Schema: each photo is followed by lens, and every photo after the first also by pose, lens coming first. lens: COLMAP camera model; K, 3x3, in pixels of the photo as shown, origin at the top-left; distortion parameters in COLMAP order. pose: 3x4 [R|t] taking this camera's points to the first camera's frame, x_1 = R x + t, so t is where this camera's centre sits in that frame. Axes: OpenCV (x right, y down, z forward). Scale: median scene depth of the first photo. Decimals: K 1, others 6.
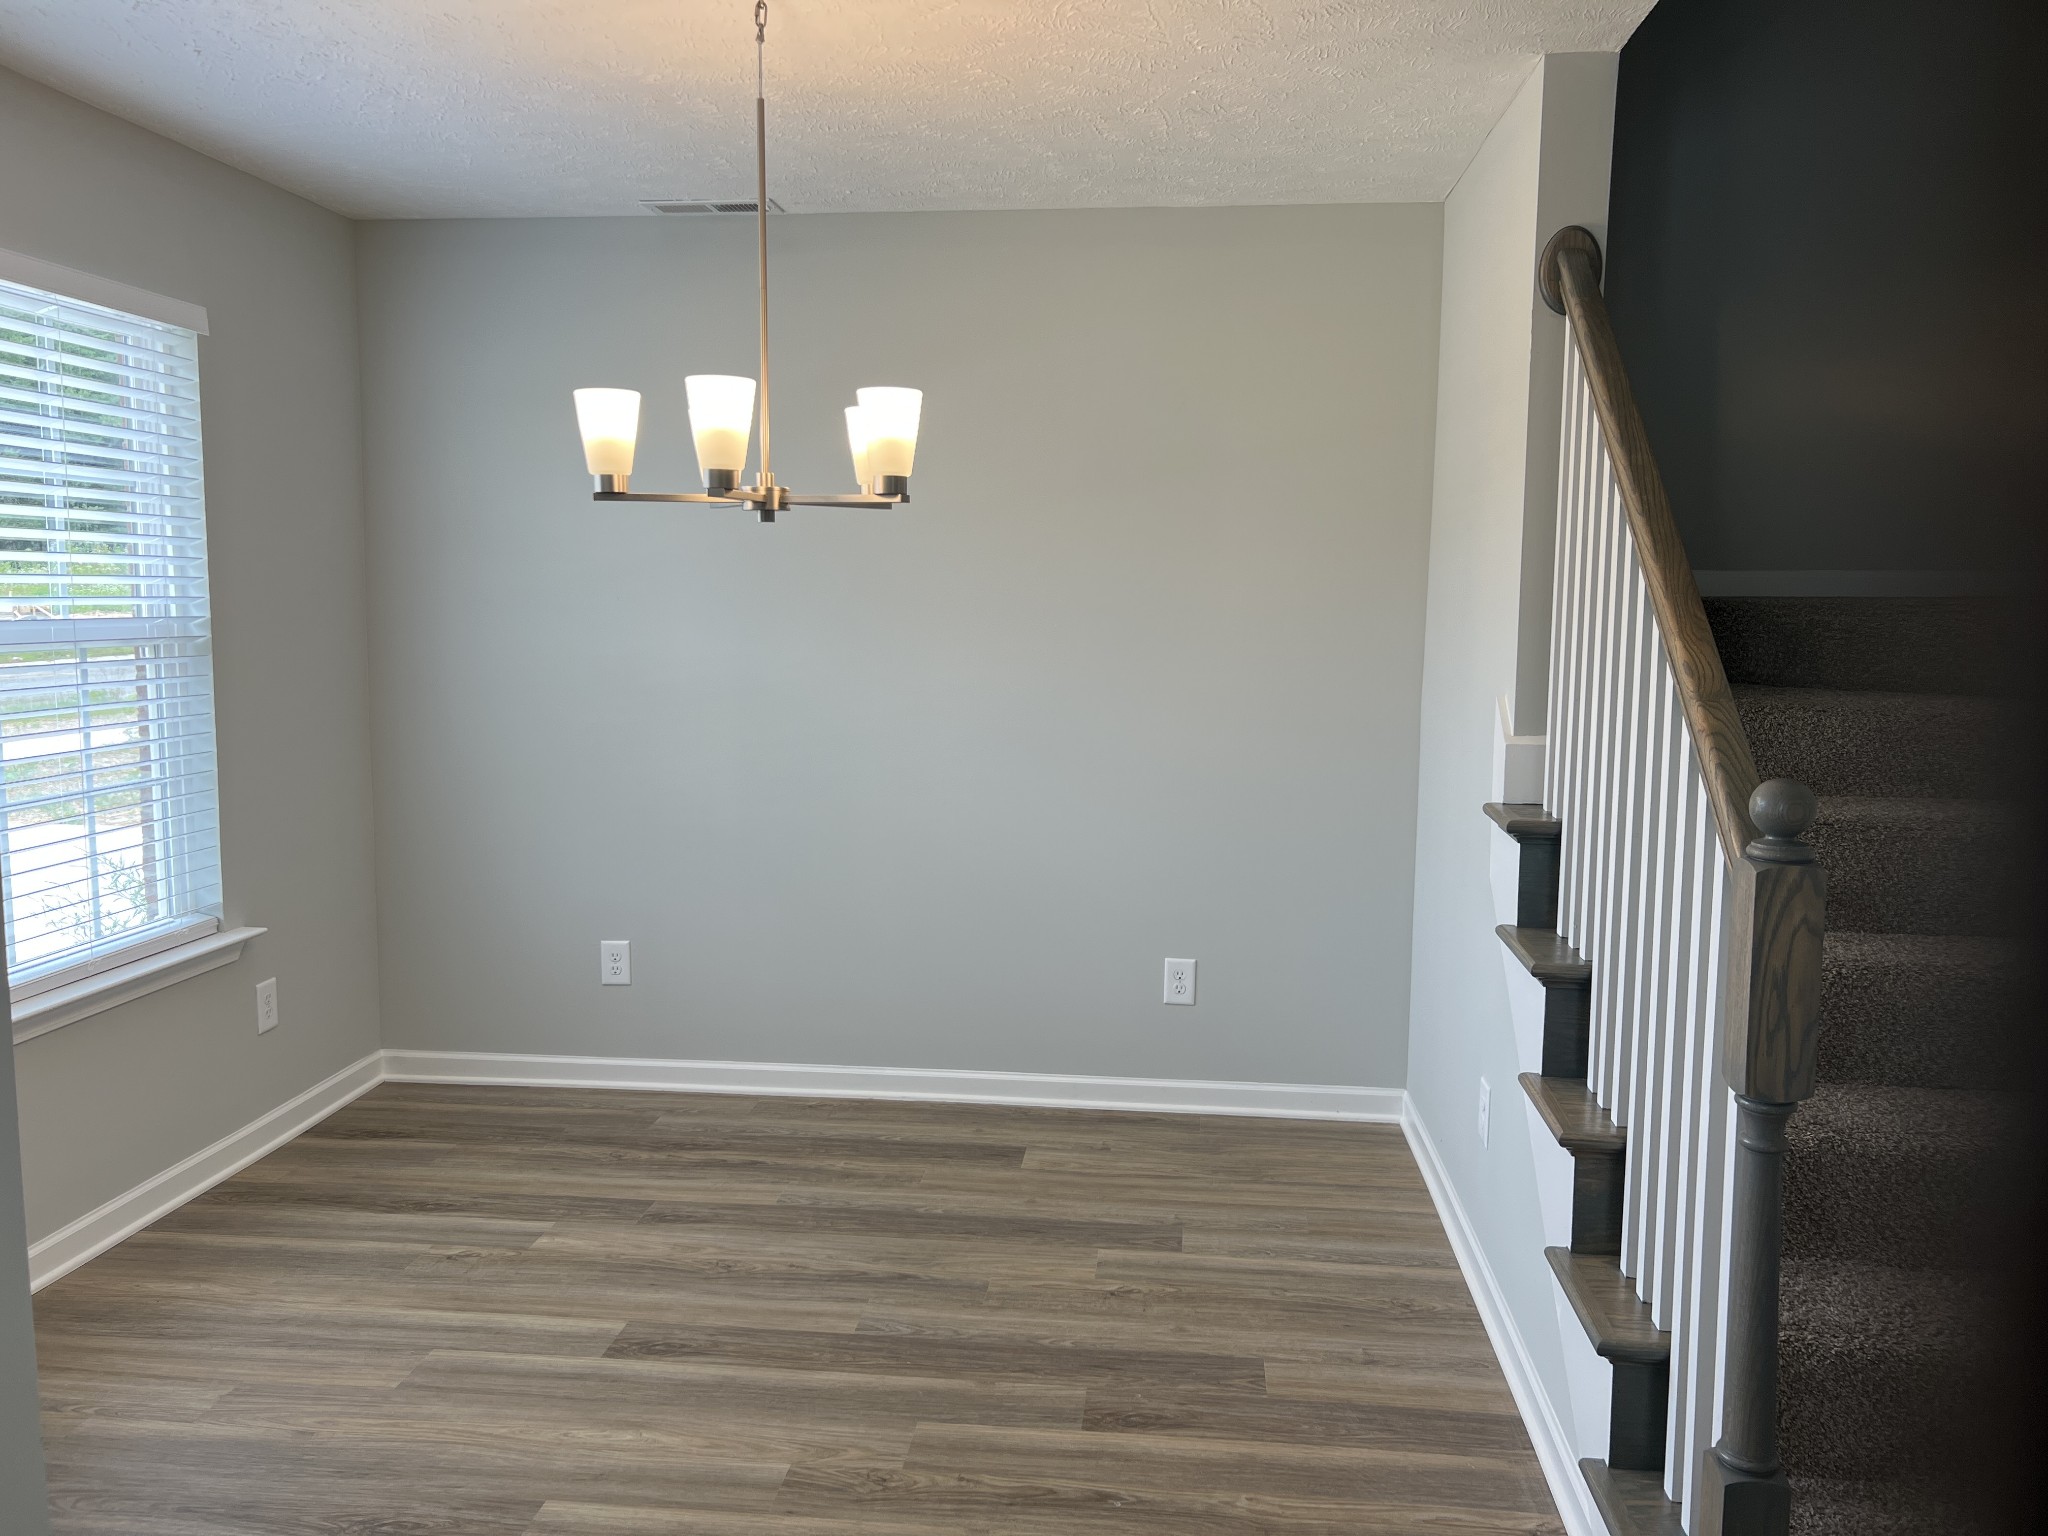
lens RADIAL K [[1598.4, 0, 1076.0], [0, 1598.4, 739.2], [0, 0, 1]] dist [0.026317, -0.025737]
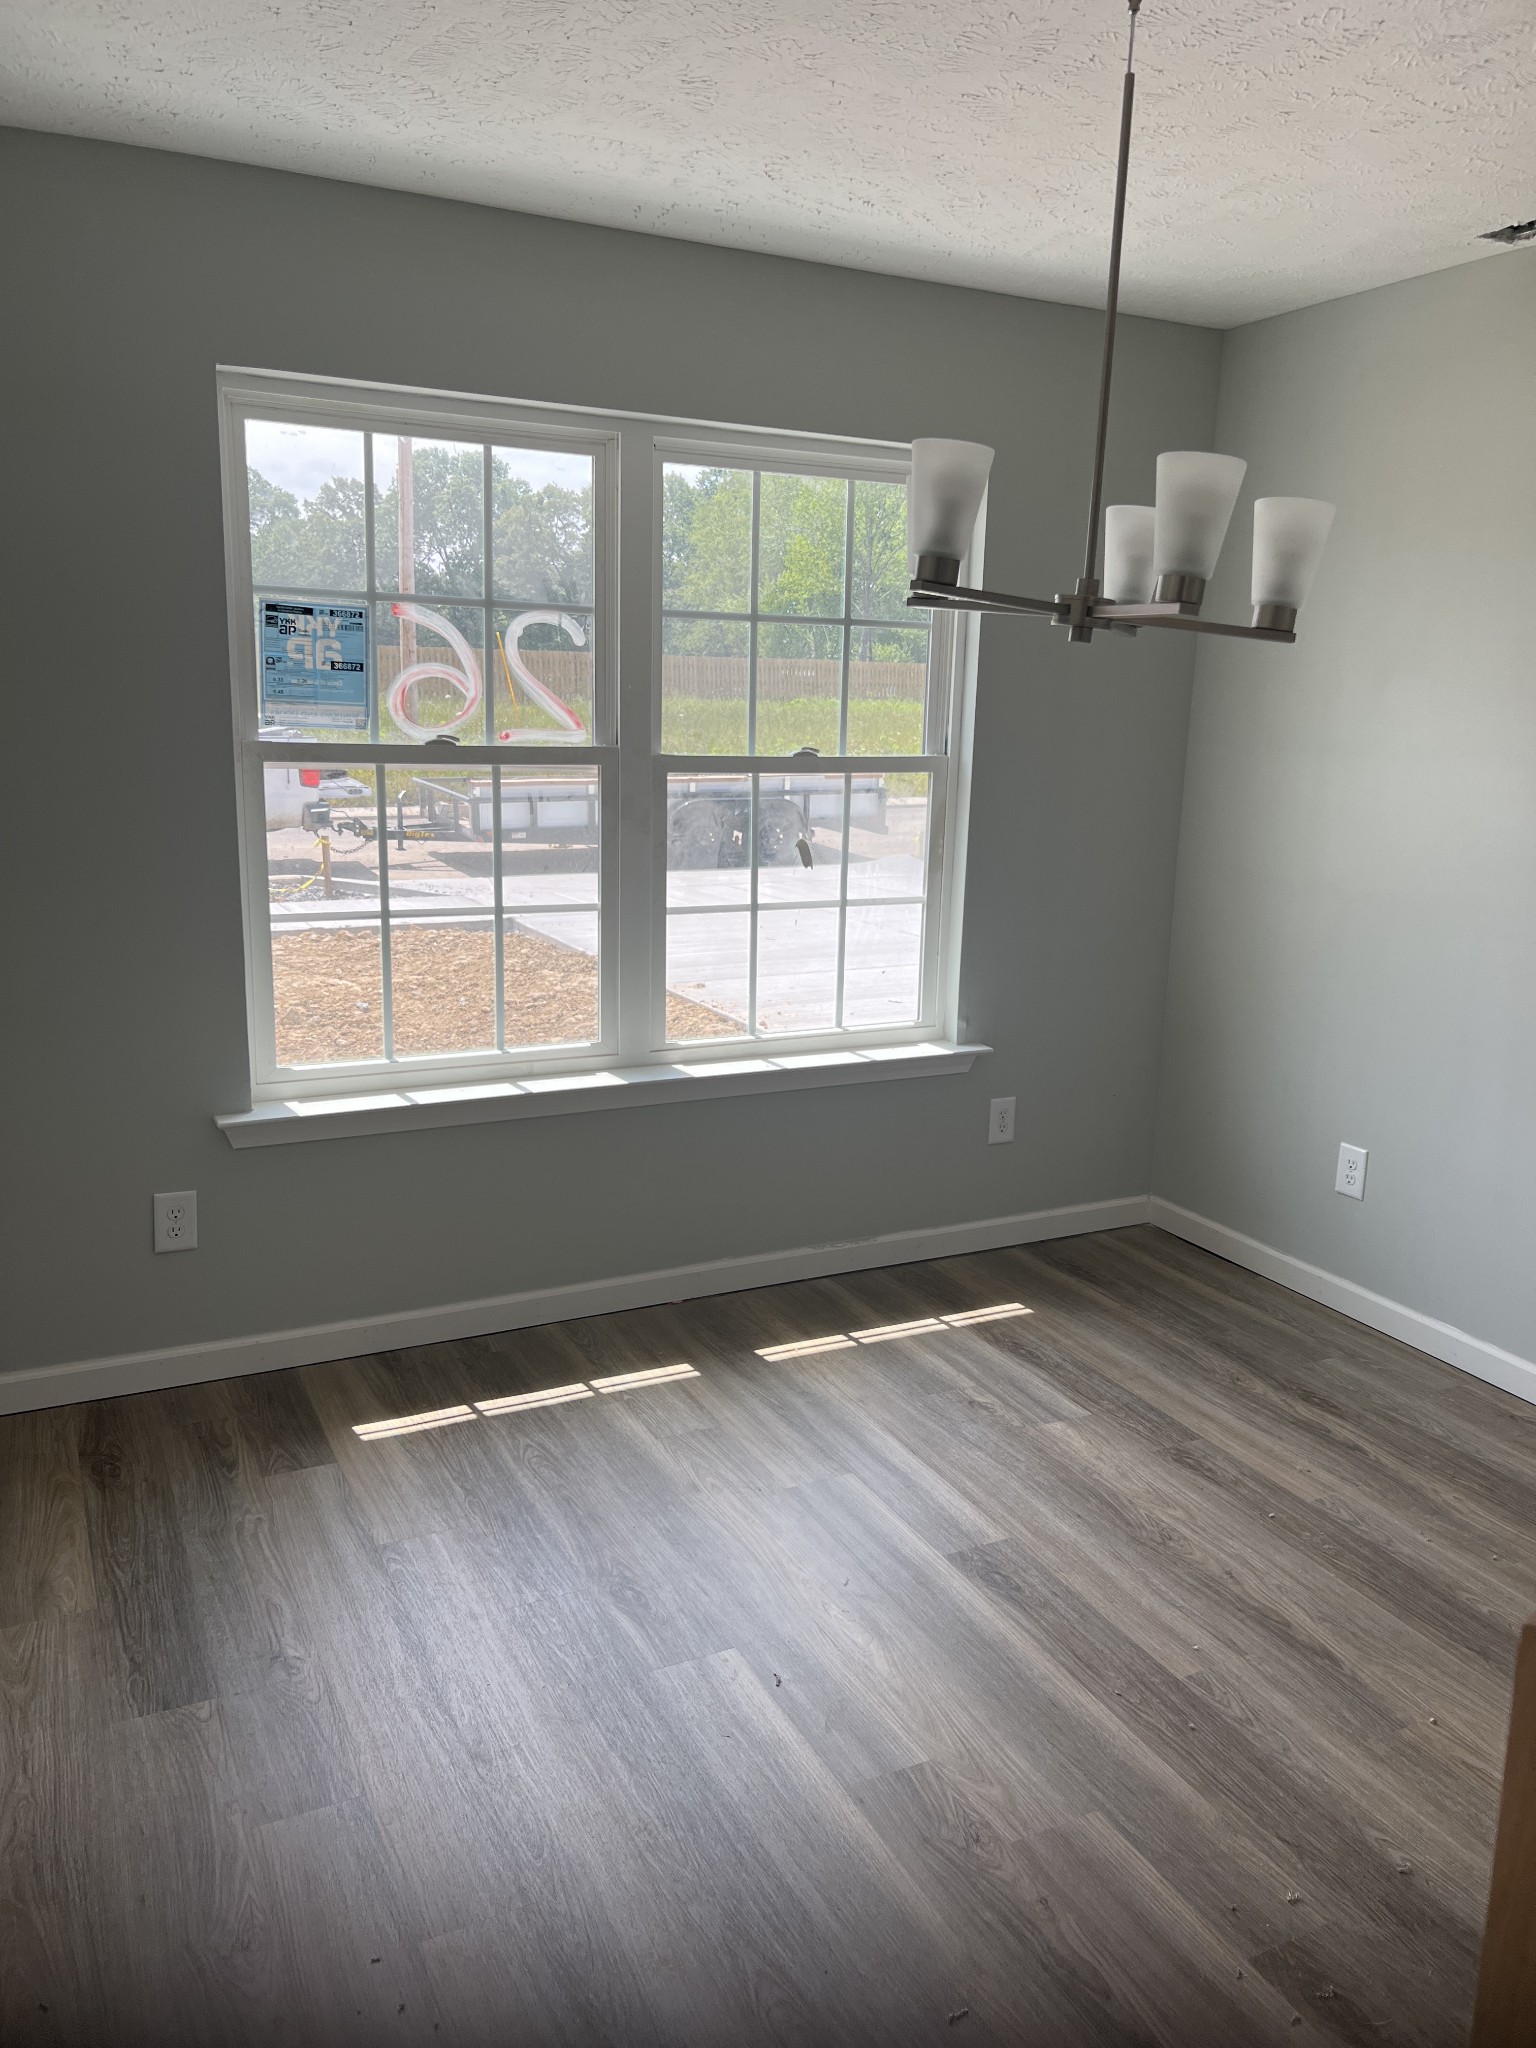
lens RADIAL K [[1598.4, 0, 780.6], [0, 1598.4, 1022.4], [0, 0, 1]] dist [0.026317, -0.025737]
pose [[0.516106, 0.181255, -0.837127, 0.339196], [-0.103470, 0.983389, 0.149133, -0.046066], [0.850252, 0.009649, 0.526287, 0.372905]]
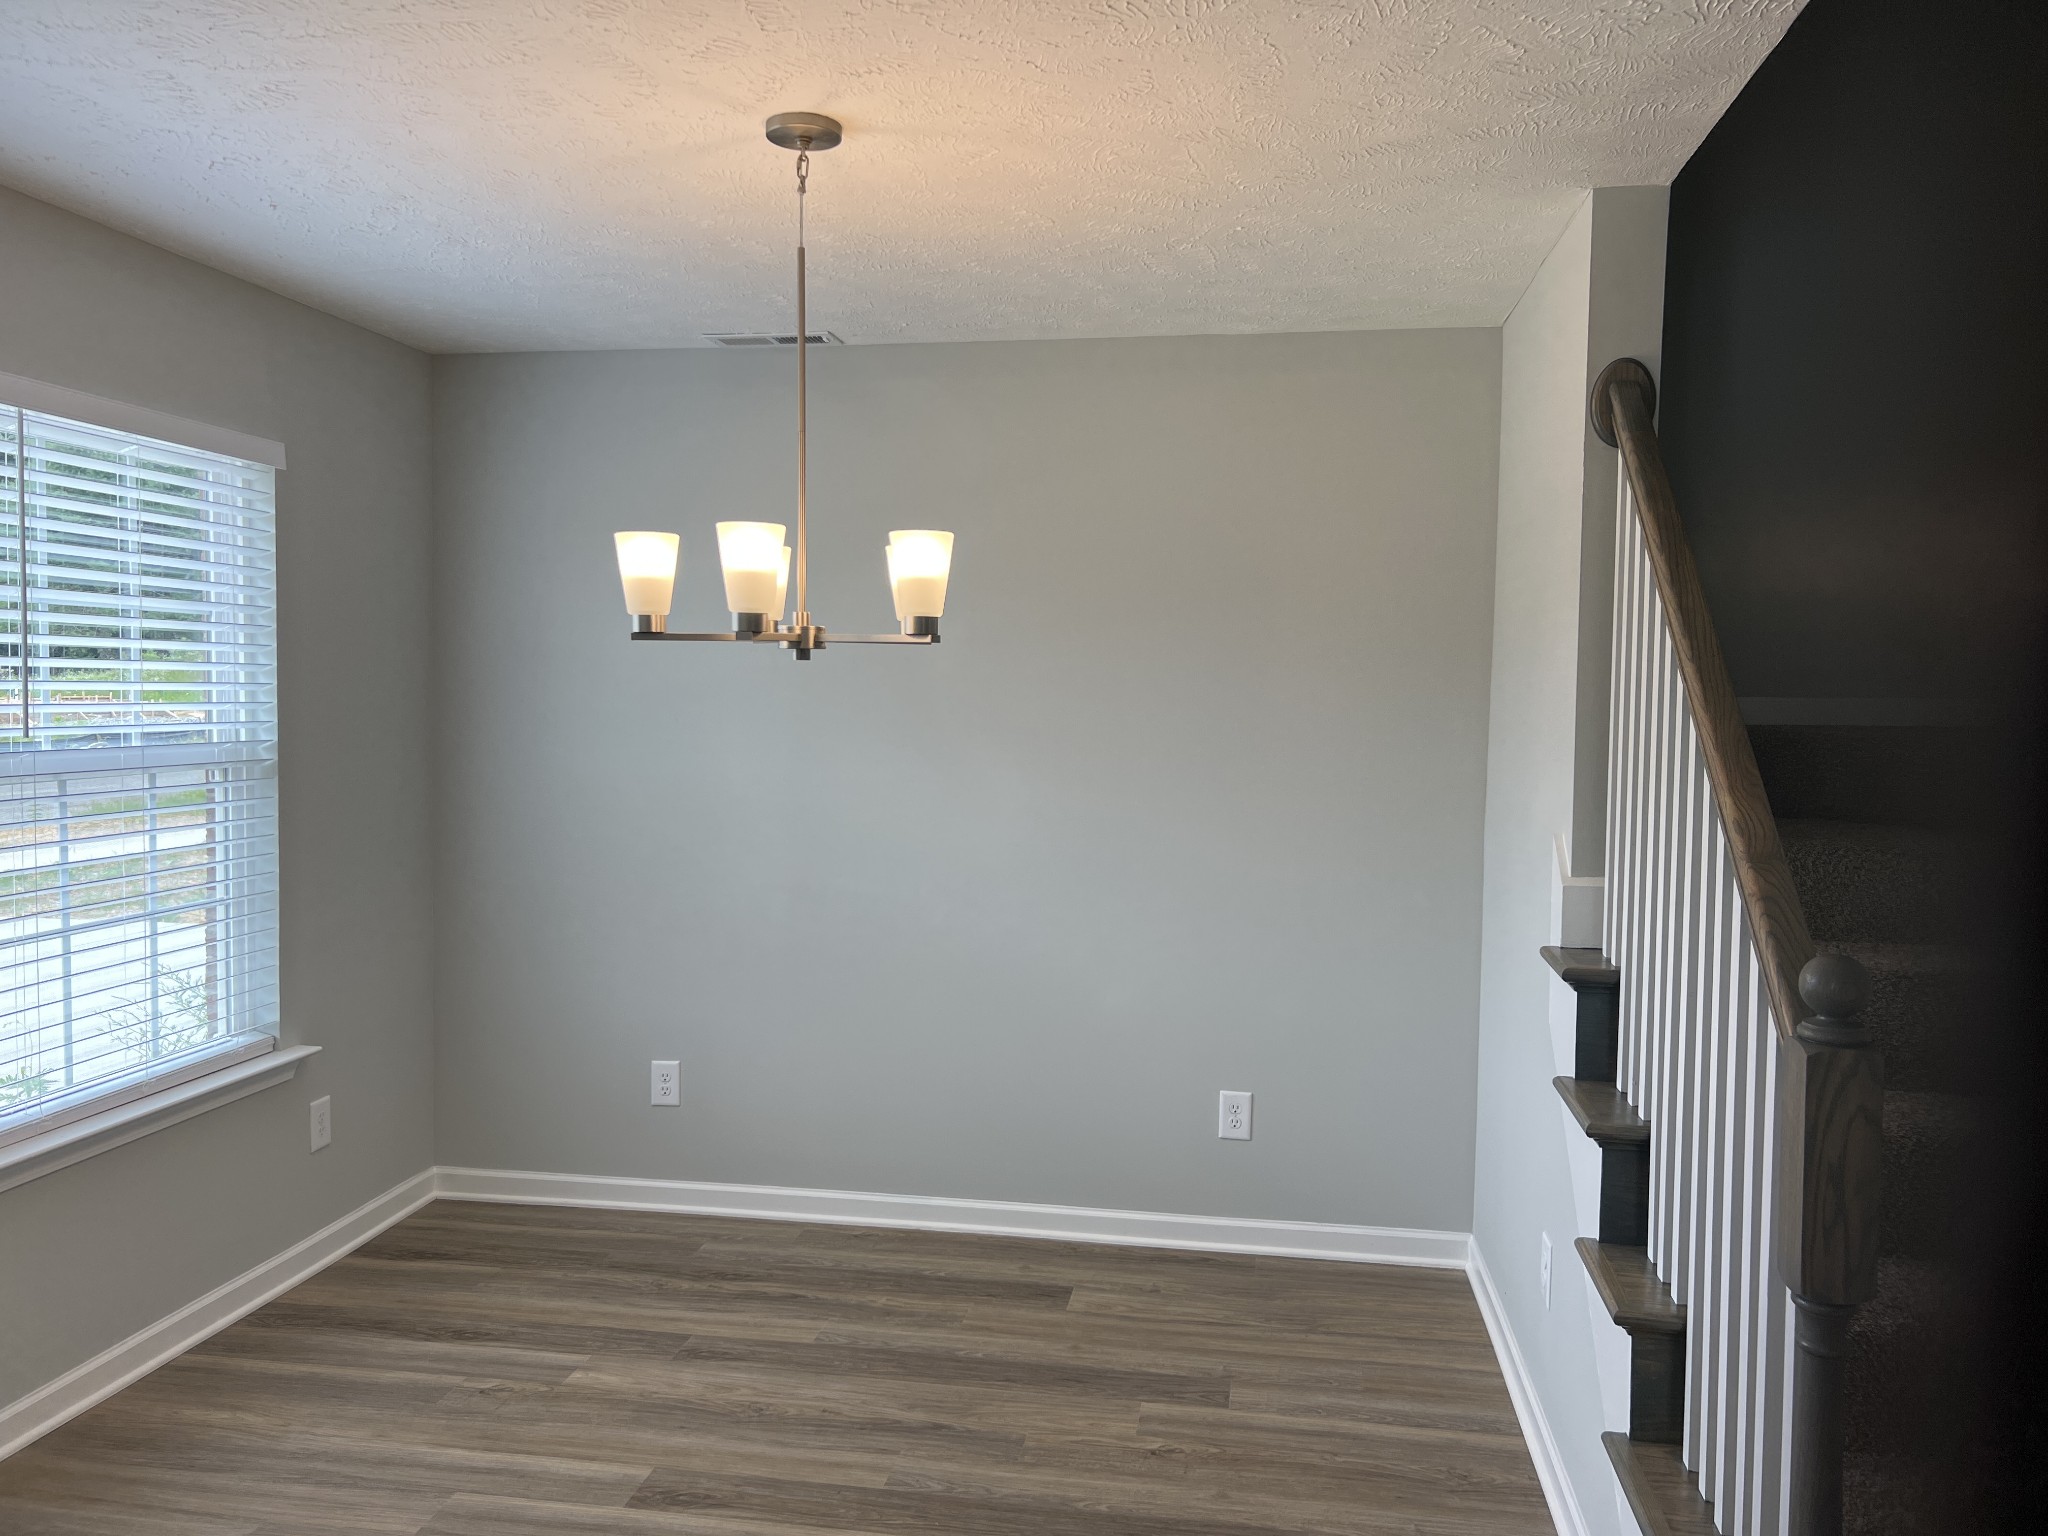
lens RADIAL K [[1598.4, 0, 1059.4], [0, 1598.4, 741.8], [0, 0, 1]] dist [0.026317, -0.025737]
pose [[0.997942, 0.005979, -0.063844, 0.025045], [-0.009687, 0.998274, -0.057918, -0.022551], [0.063387, 0.058417, 0.996278, 0.013670]]
